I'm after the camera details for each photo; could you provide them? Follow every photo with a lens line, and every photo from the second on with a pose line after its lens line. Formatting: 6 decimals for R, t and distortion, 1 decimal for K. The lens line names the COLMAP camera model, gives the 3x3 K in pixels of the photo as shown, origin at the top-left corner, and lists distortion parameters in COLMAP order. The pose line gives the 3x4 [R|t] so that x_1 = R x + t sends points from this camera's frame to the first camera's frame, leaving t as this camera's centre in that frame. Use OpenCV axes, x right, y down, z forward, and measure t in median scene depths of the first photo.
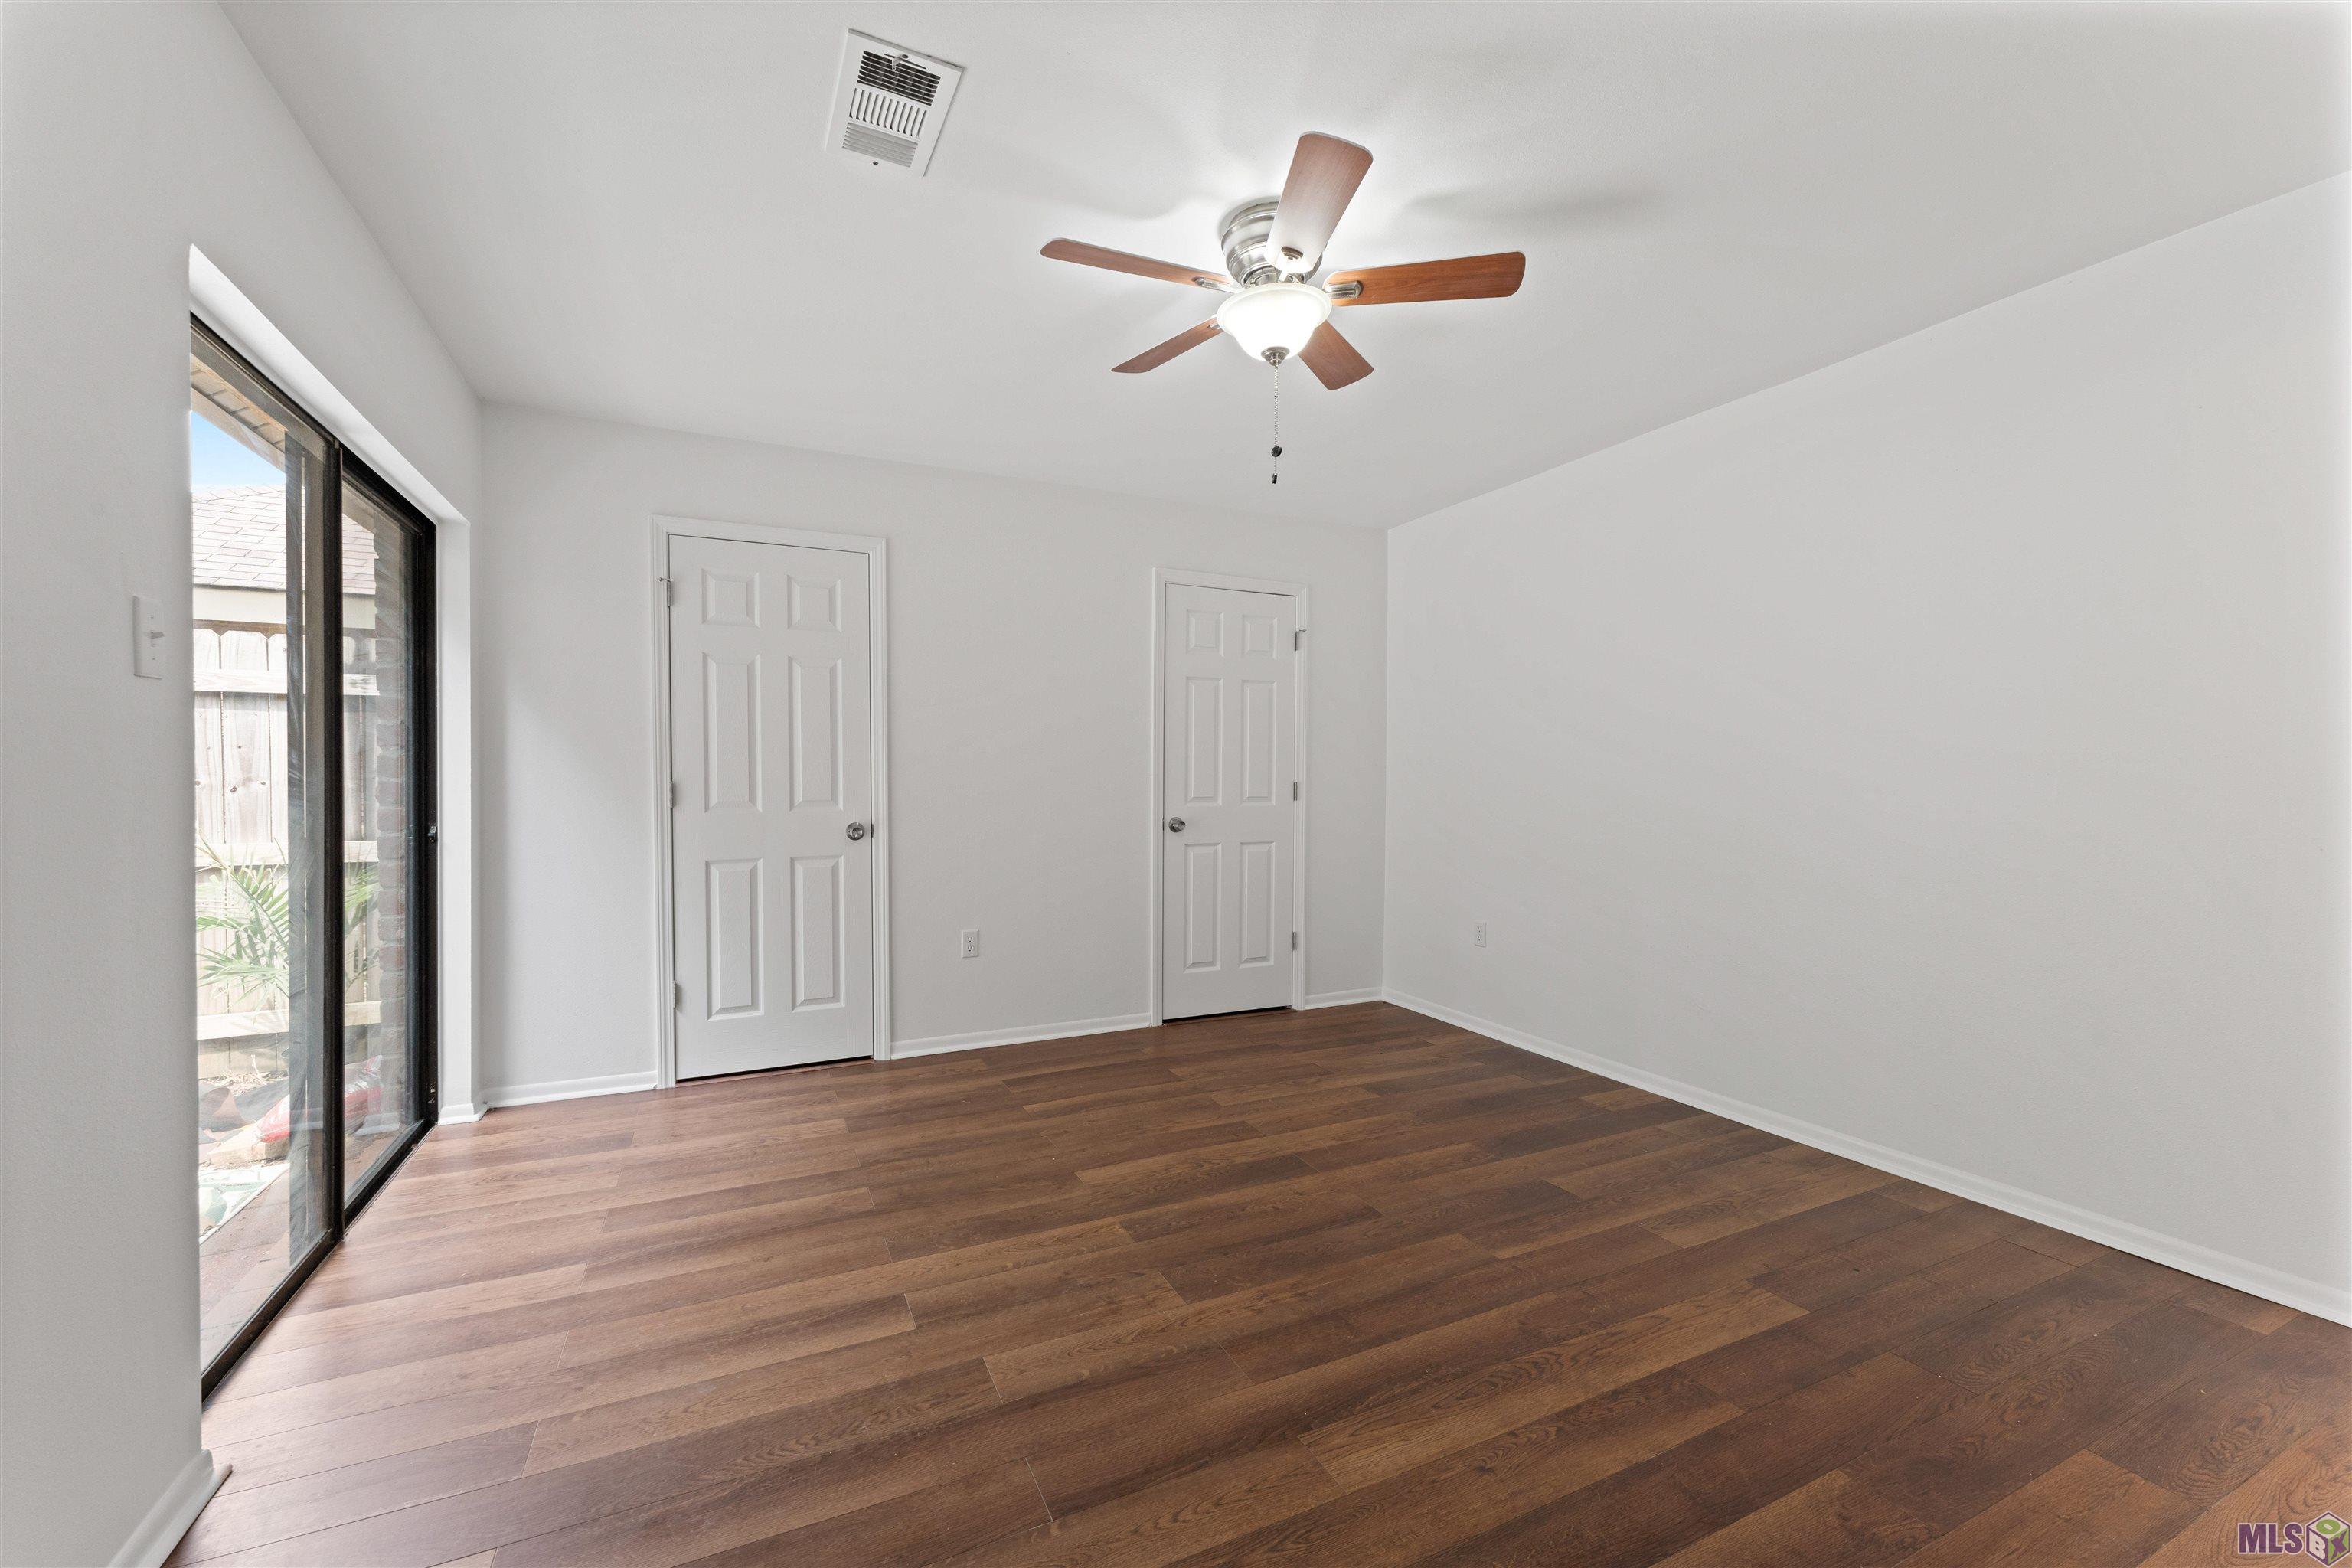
lens RADIAL K [[947.9, 0, 1174.7], [0, 947.9, 782.9], [0, 0, 1]] dist [0.003472, 0.000532]
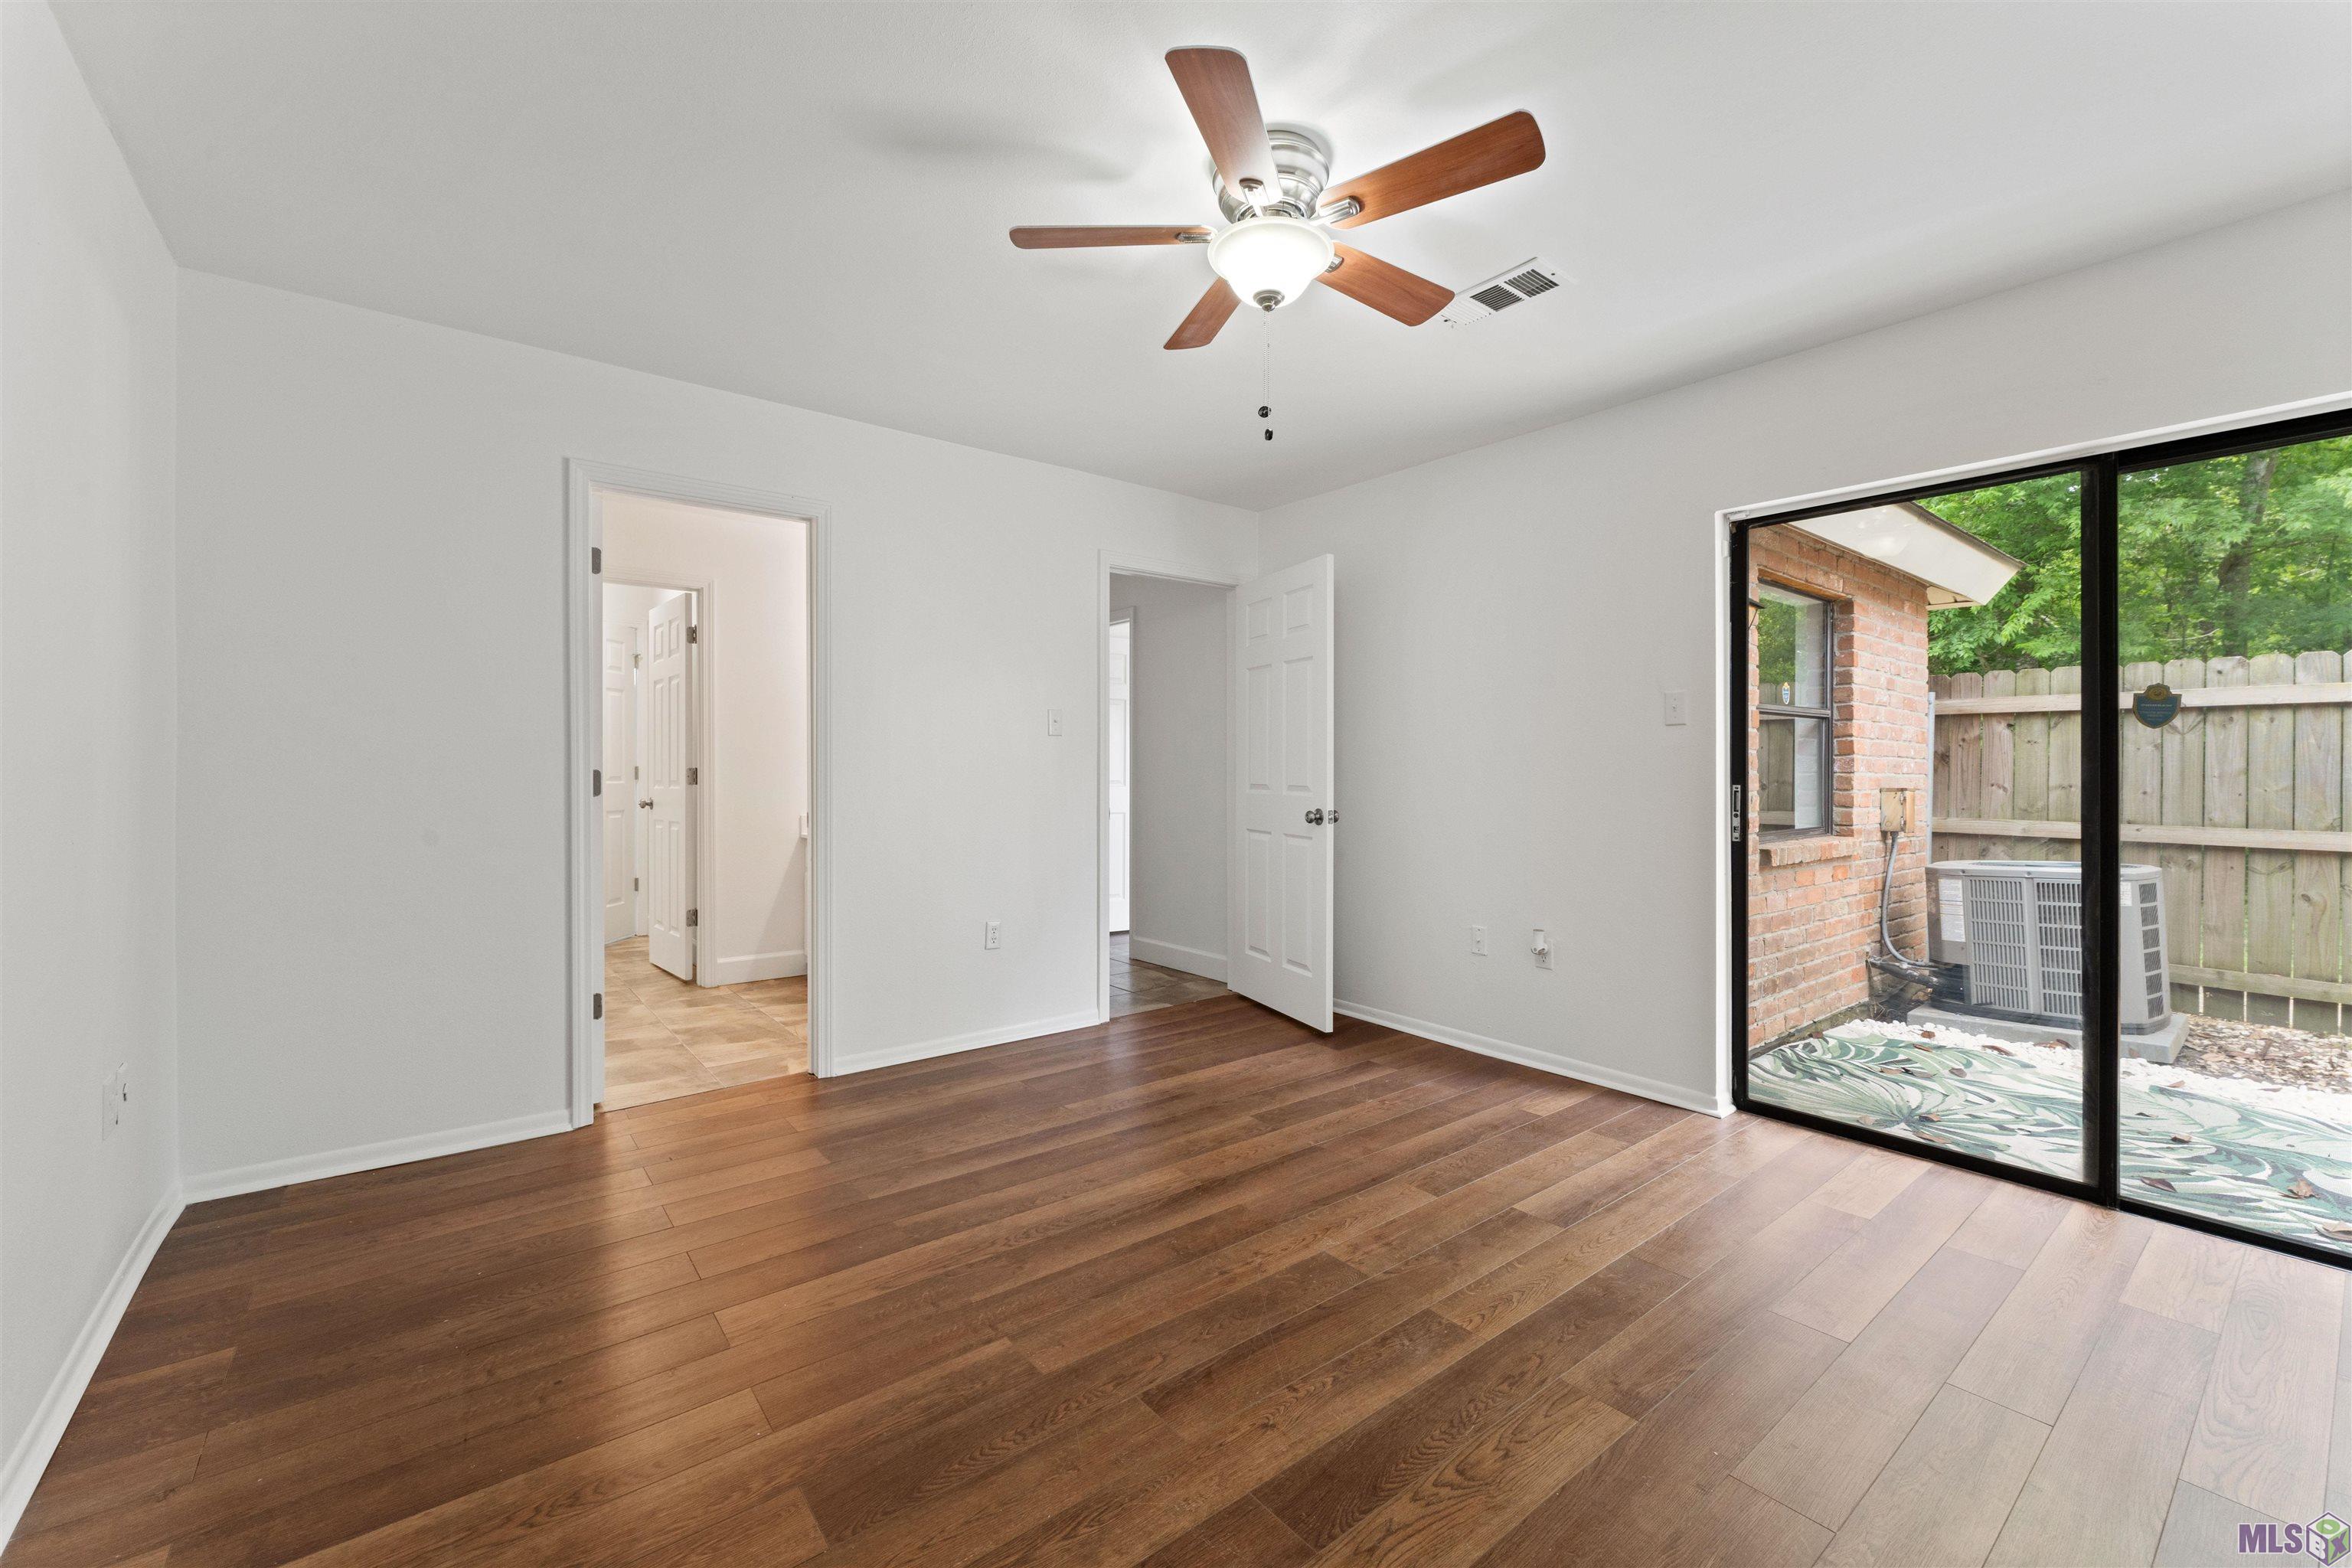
lens RADIAL K [[947.9, 0, 1173.2], [0, 947.9, 775.7], [0, 0, 1]] dist [0.003472, 0.000532]
pose [[-0.975218, -0.001023, -0.221244, 0.409330], [-0.003862, 0.999916, 0.012400, -0.007172], [0.221212, 0.012947, -0.975140, 1.958345]]
